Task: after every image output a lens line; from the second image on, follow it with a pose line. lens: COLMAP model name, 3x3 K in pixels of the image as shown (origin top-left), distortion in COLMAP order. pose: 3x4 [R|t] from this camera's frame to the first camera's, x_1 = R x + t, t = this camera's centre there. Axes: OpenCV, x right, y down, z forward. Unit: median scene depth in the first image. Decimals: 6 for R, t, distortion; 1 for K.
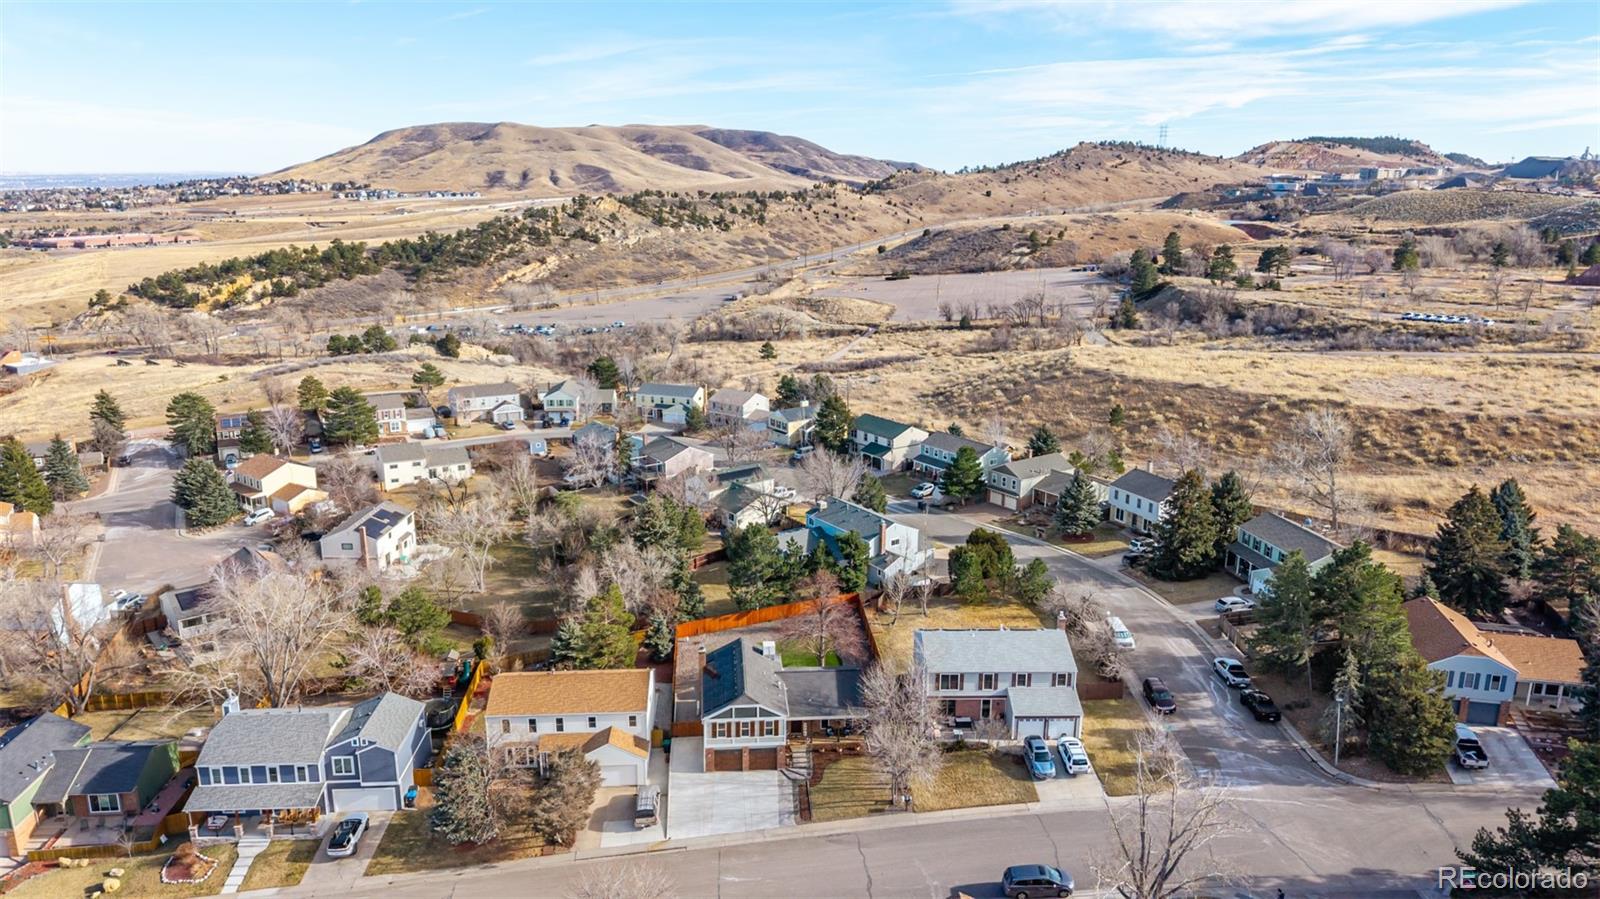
lens RADIAL K [[1069.4, 0, 795.0], [0, 1069.4, 449.8], [0, 0, 1]] dist [0.036013, -0.042610]
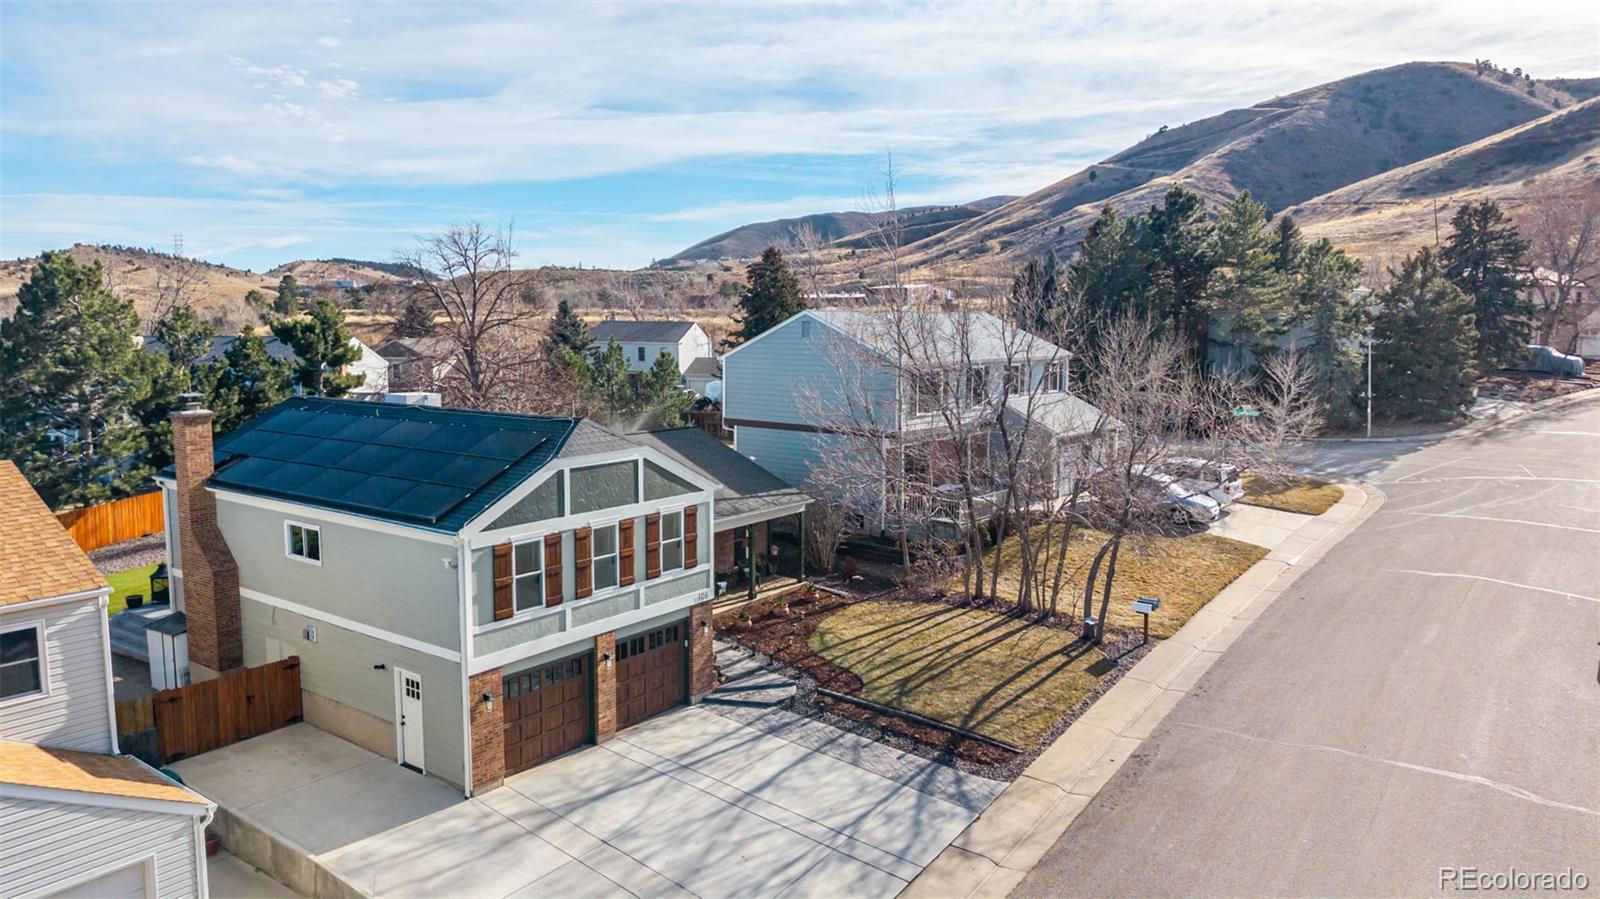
lens RADIAL K [[1069.4, 0, 799.9], [0, 1069.4, 446.2], [0, 0, 1]] dist [0.036013, -0.042610]
pose [[0.651907, -0.086449, 0.753355, -0.201112], [0.187827, 0.980930, -0.049970, 0.255794], [-0.734669, 0.174077, 0.655712, 0.798643]]
